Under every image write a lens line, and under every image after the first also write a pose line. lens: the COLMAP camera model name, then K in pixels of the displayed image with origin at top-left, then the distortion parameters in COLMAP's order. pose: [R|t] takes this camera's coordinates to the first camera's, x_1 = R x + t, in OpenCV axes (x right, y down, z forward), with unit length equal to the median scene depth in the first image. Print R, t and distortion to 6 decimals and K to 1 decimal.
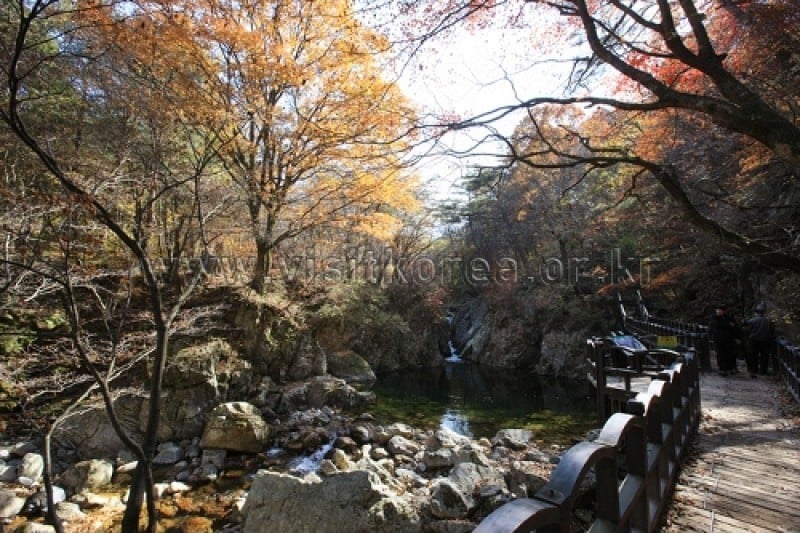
lens RADIAL K [[362.4, 0, 400.0], [0, 362.4, 266.5], [0, 0, 1]] dist [-0.051023, 0.014856]
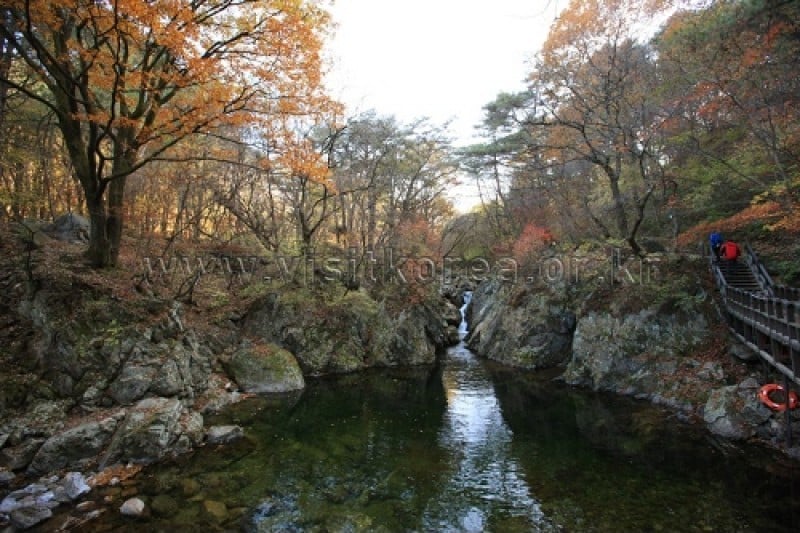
lens RADIAL K [[362.4, 0, 400.0], [0, 362.4, 266.5], [0, 0, 1]] dist [-0.051023, 0.014856]
pose [[0.988044, -0.031187, -0.150987, 0.183472], [0.041733, 0.996867, 0.067185, 0.043146], [0.148418, -0.072683, 0.986250, 0.333280]]
